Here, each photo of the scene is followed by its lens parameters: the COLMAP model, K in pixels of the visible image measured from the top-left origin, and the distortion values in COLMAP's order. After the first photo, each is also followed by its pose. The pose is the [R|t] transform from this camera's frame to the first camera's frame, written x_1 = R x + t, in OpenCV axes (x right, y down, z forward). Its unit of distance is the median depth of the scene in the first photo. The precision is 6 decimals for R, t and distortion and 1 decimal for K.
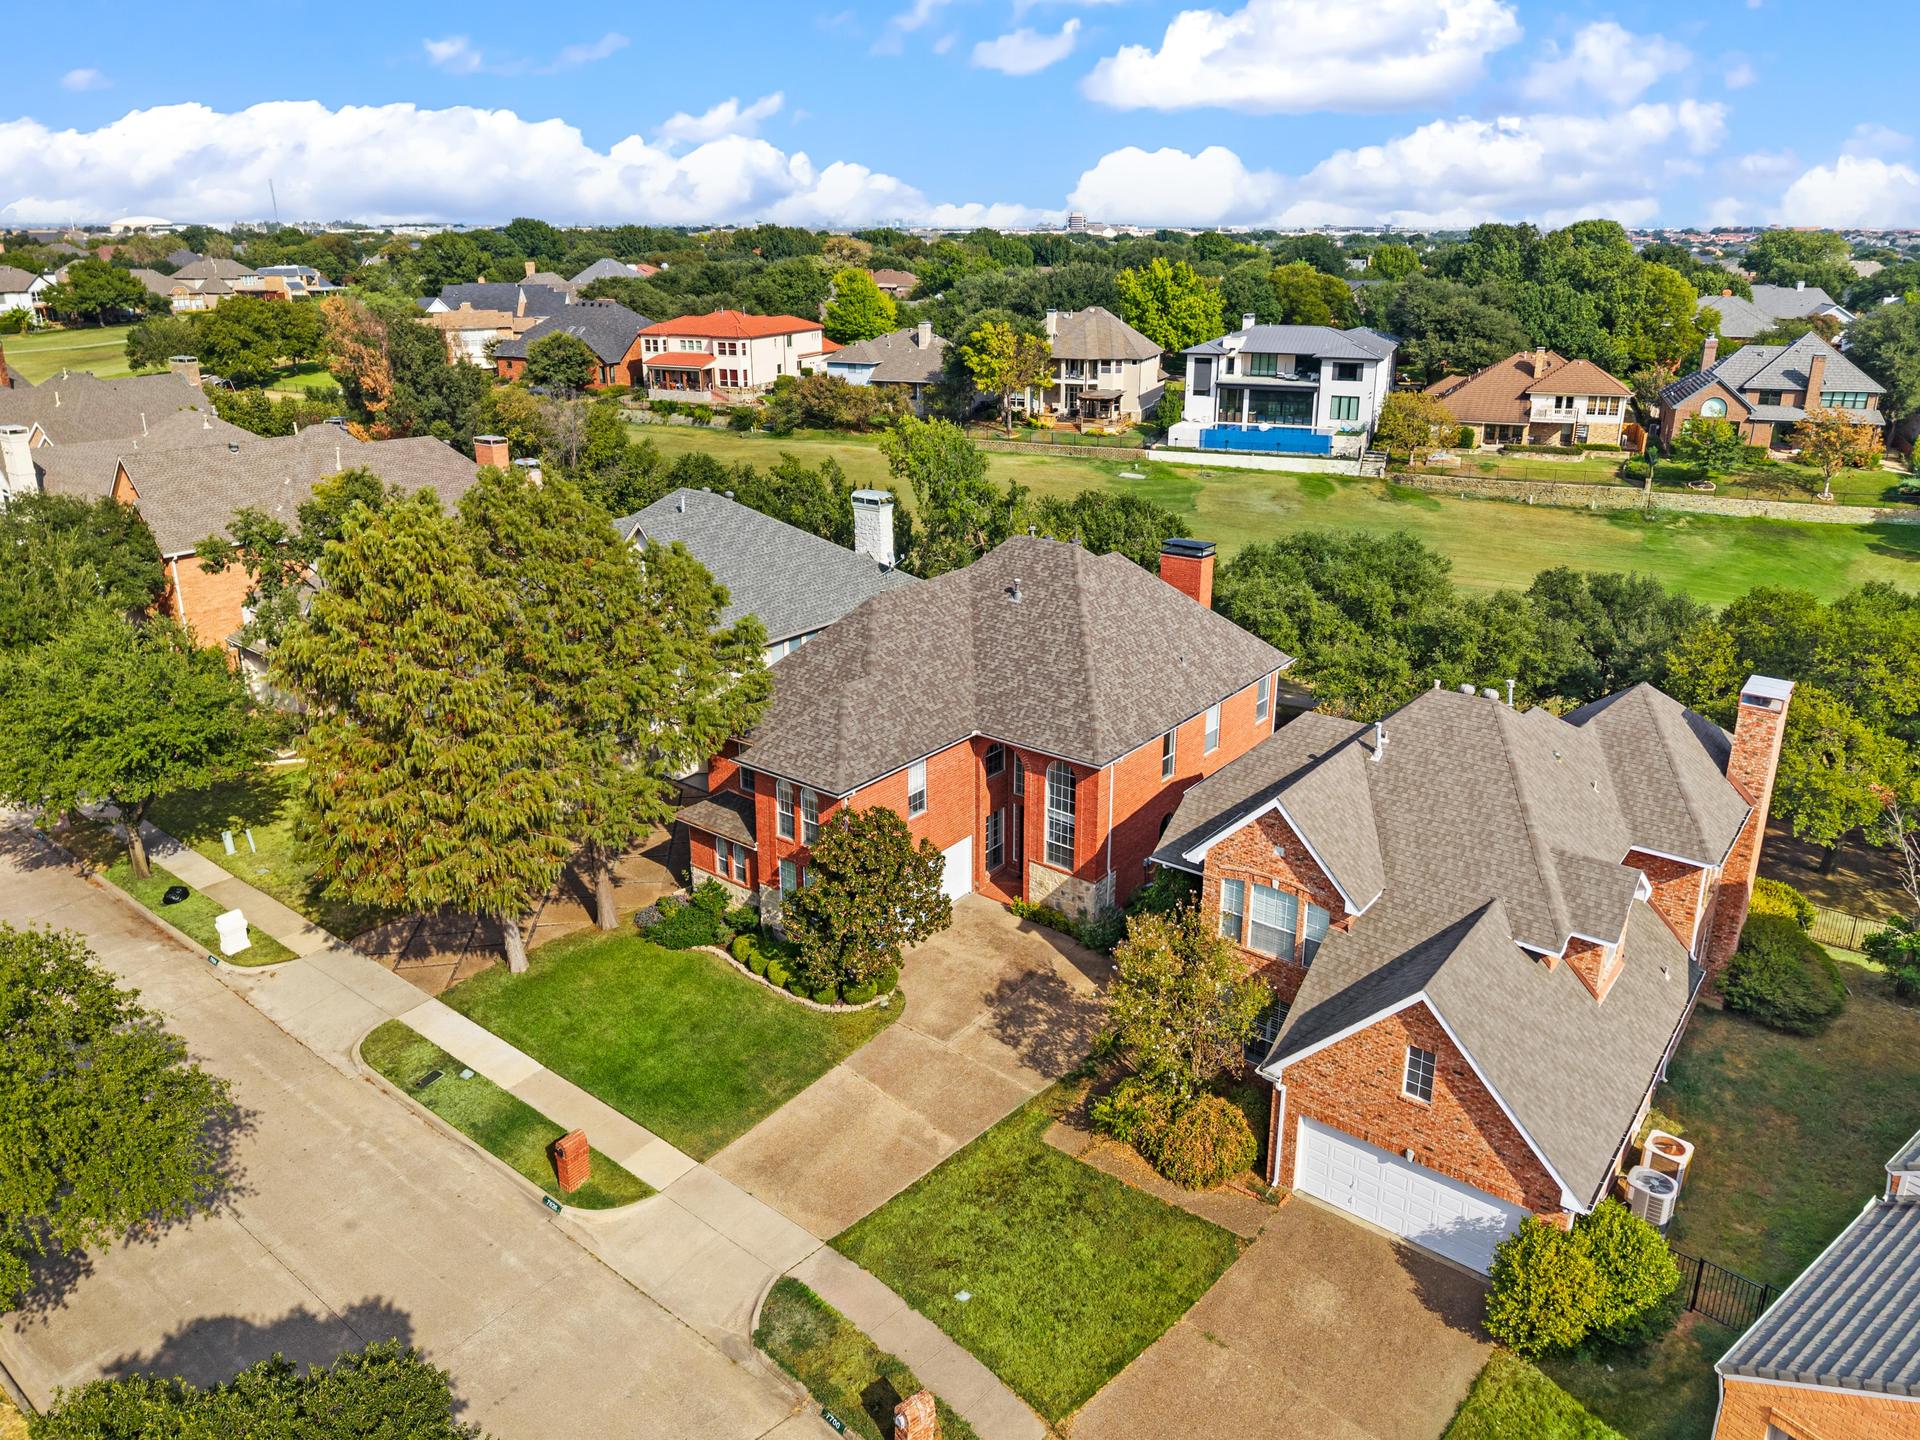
lens RADIAL K [[1312.1, 0, 988.5], [0, 1312.1, 652.9], [0, 0, 1]] dist [0.011312, -0.010212]
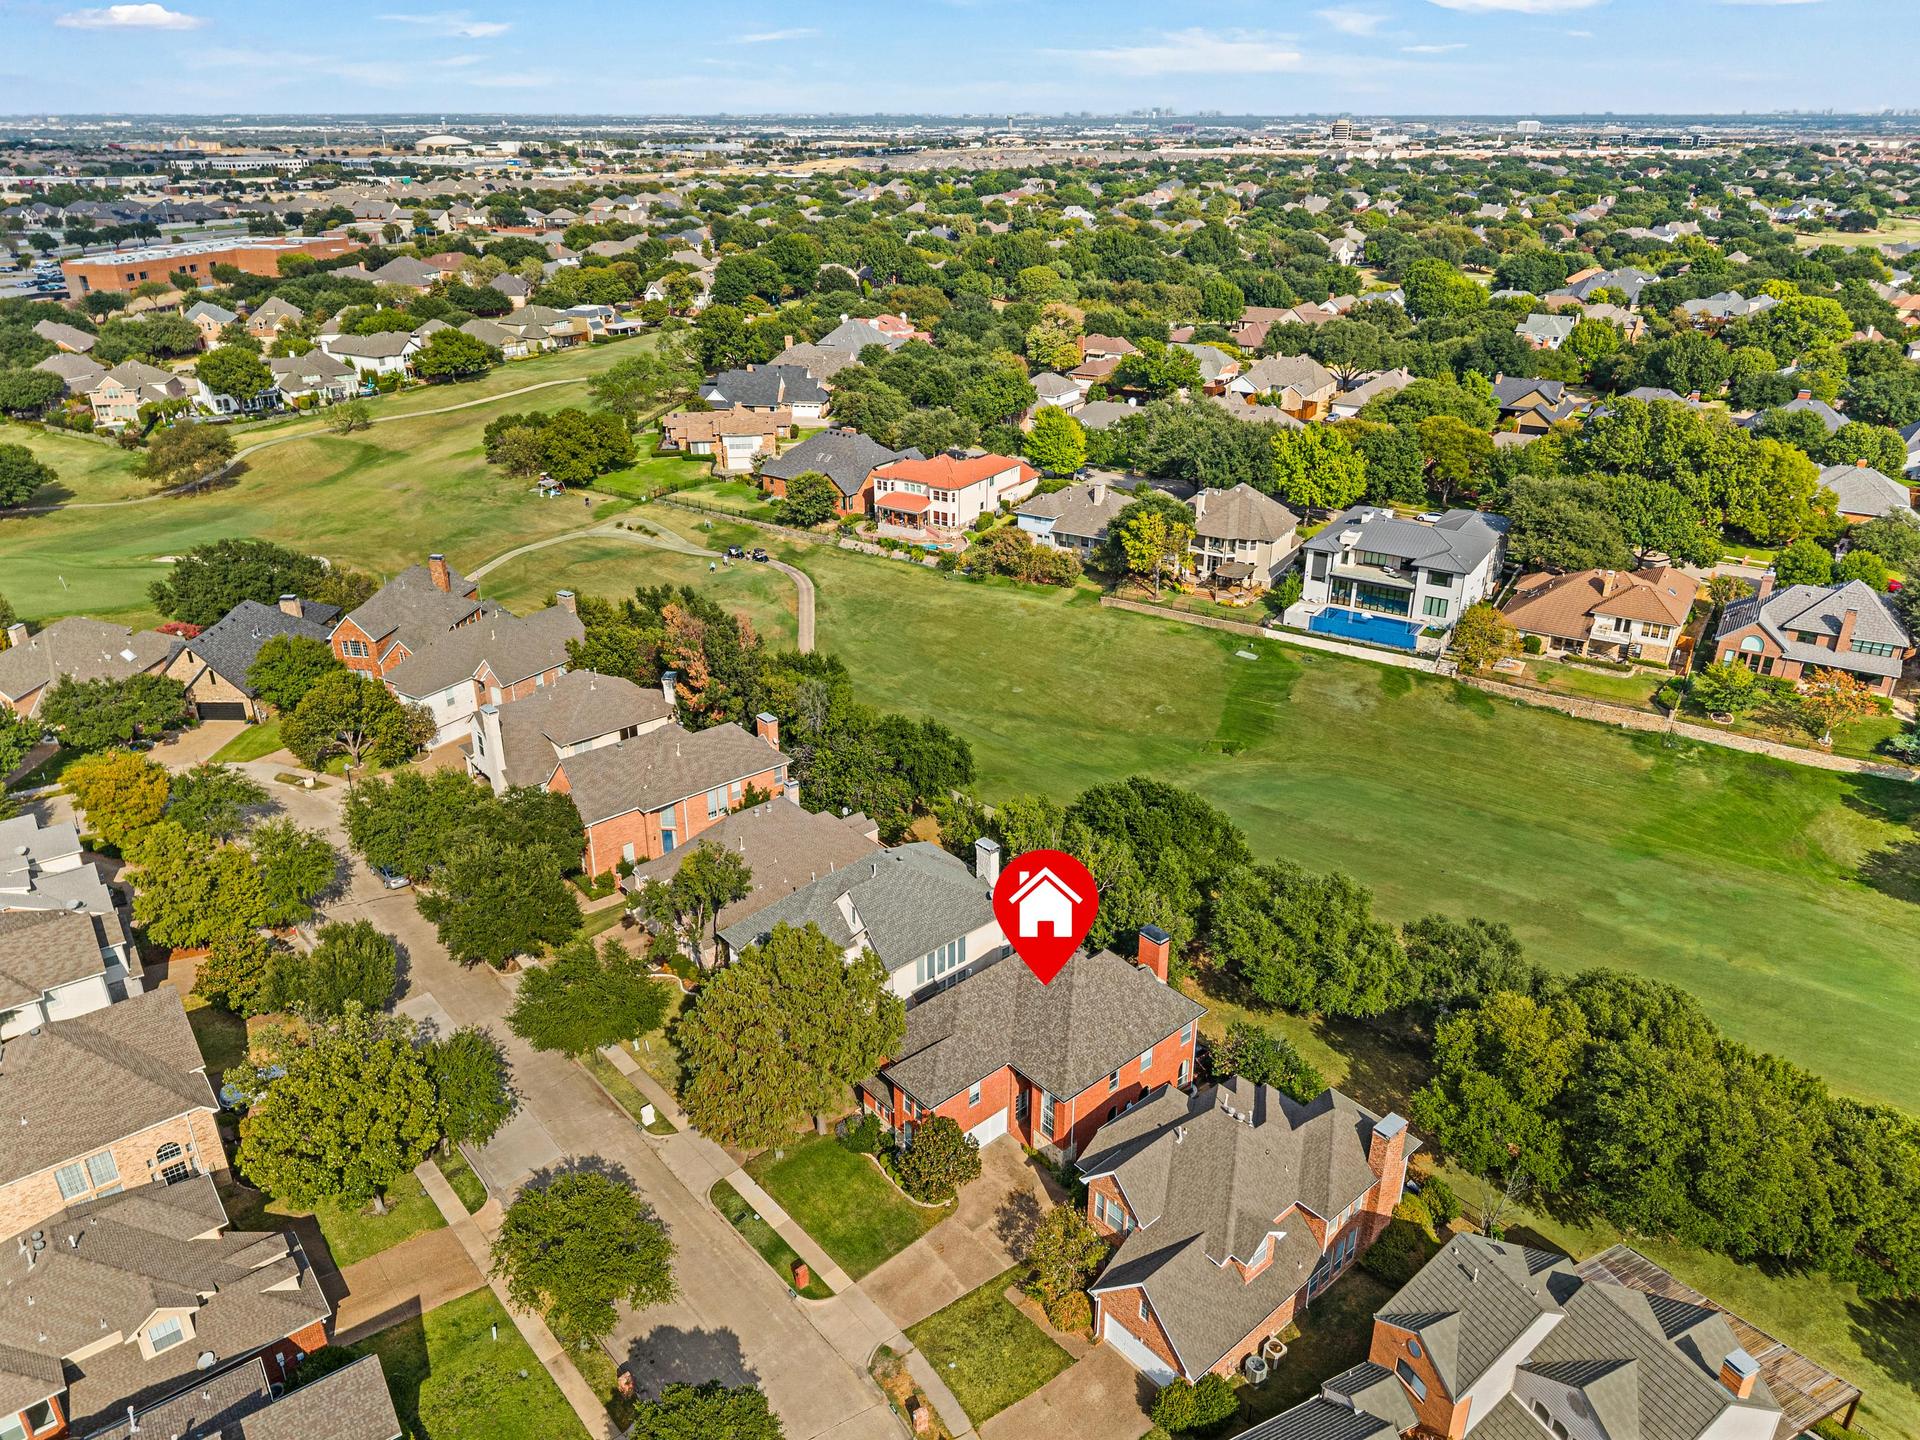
lens RADIAL K [[1312.1, 0, 968.1], [0, 1312.1, 722.4], [0, 0, 1]] dist [0.011312, -0.010212]
pose [[0.980861, 0.078490, -0.178187, 0.079790], [-0.055217, 0.989710, 0.132008, -0.231926], [0.186715, -0.119642, 0.975102, -0.281661]]
